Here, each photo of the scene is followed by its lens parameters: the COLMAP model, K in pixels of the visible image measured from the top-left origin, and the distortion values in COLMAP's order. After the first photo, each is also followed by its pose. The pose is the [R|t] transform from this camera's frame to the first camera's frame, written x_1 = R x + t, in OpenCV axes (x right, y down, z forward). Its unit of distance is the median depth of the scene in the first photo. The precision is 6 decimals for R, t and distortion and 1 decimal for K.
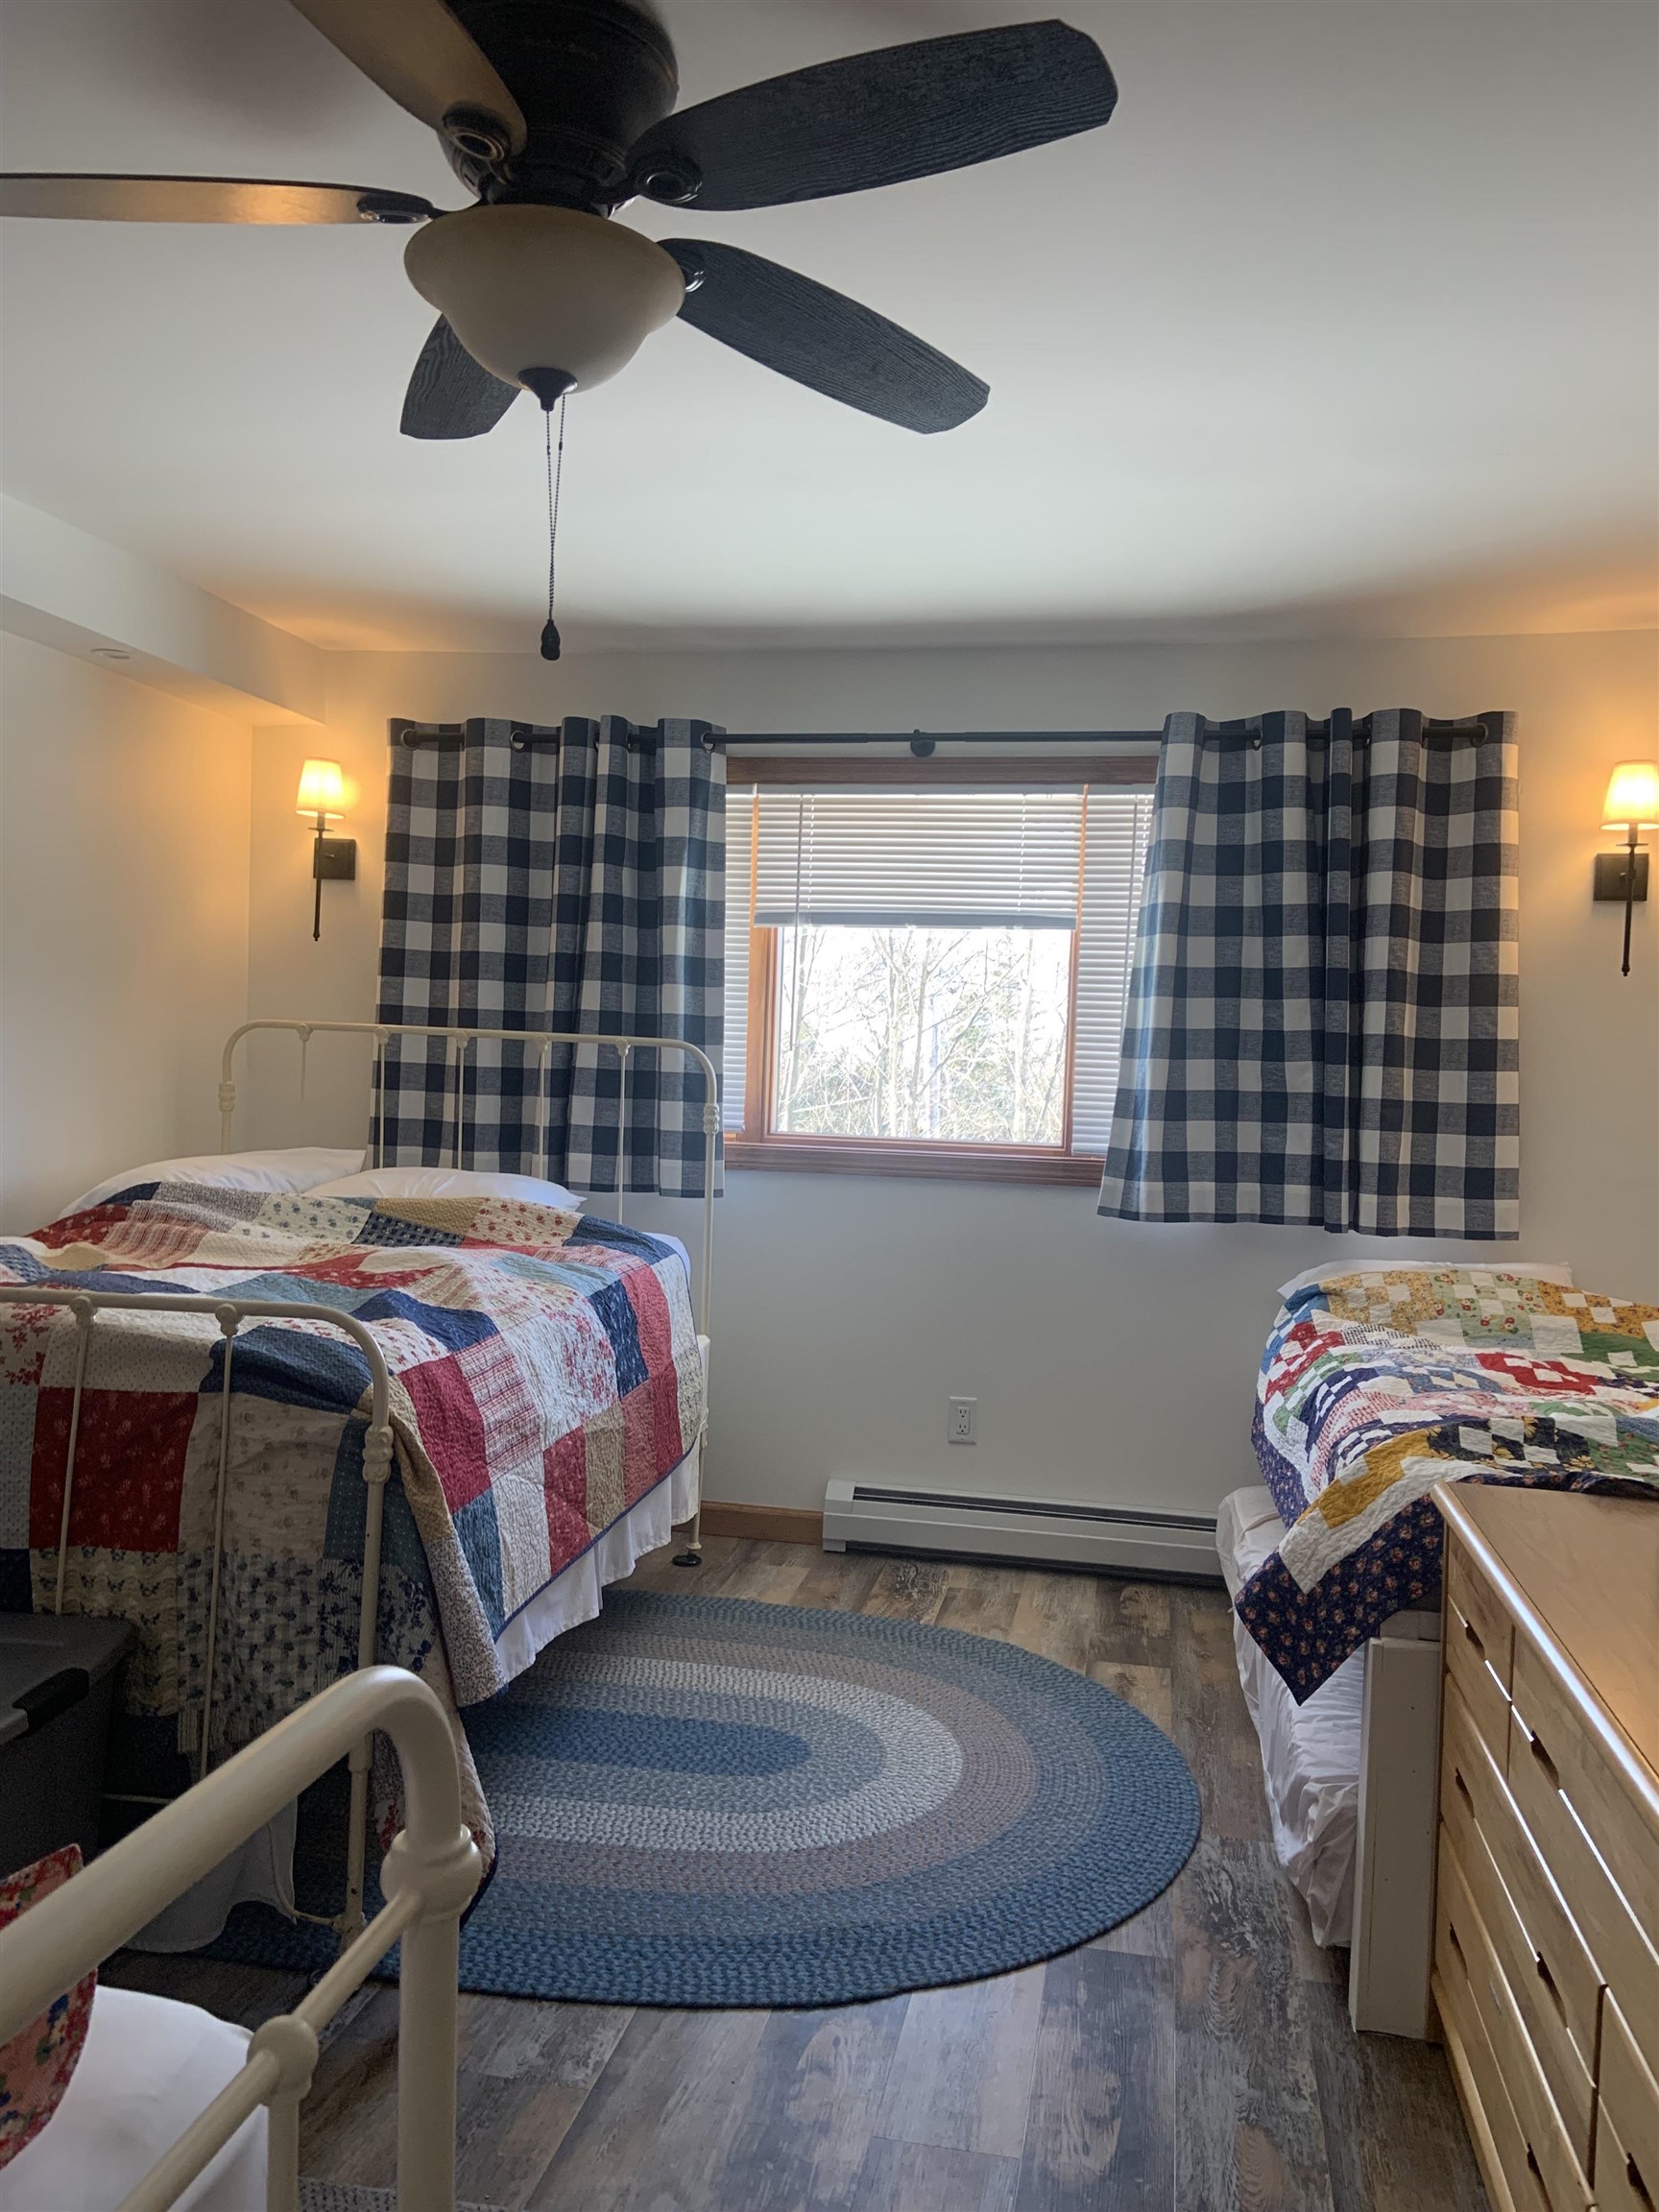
lens RADIAL K [[1680.0, 0, 826.4], [0, 1680.0, 1094.2], [0, 0, 1]] dist [0.069986, -0.036924]
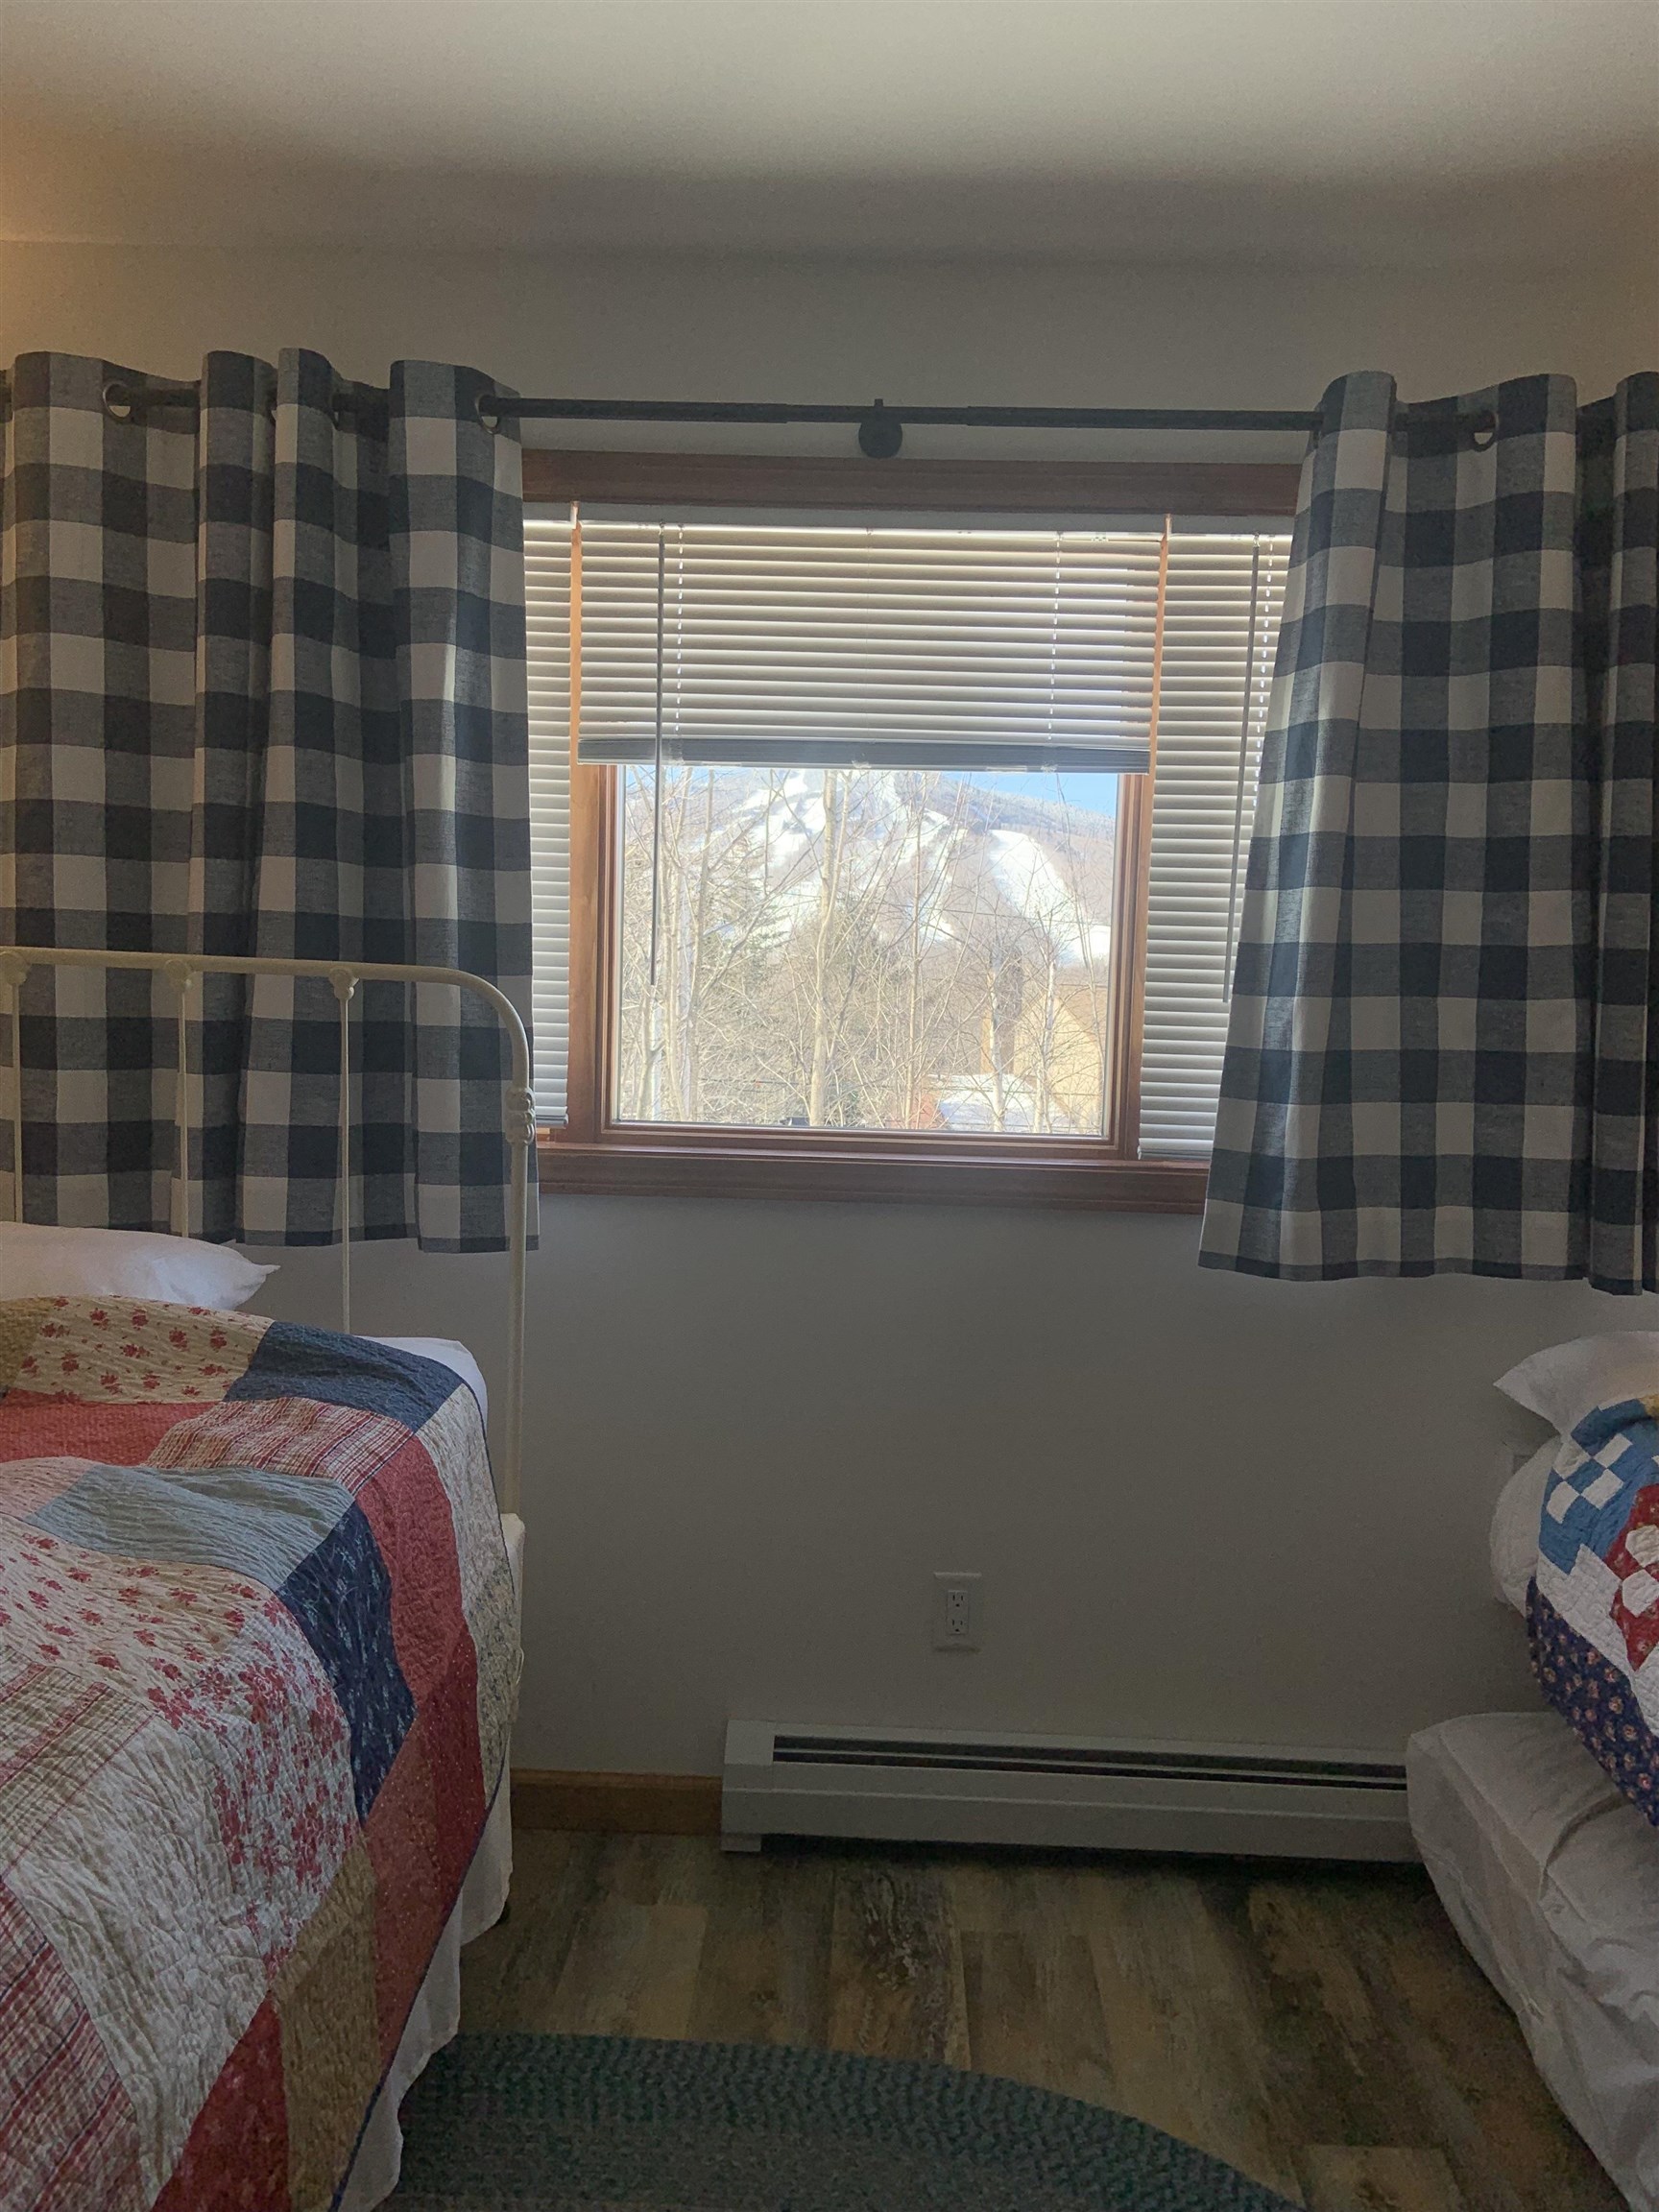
lens RADIAL K [[1680.0, 0, 842.8], [0, 1680.0, 1093.2], [0, 0, 1]] dist [0.069986, -0.036924]
pose [[0.984795, -0.019070, 0.172672, -0.058449], [0.009431, 0.998360, 0.056473, -0.021580], [-0.173465, -0.053986, 0.983359, 0.445905]]
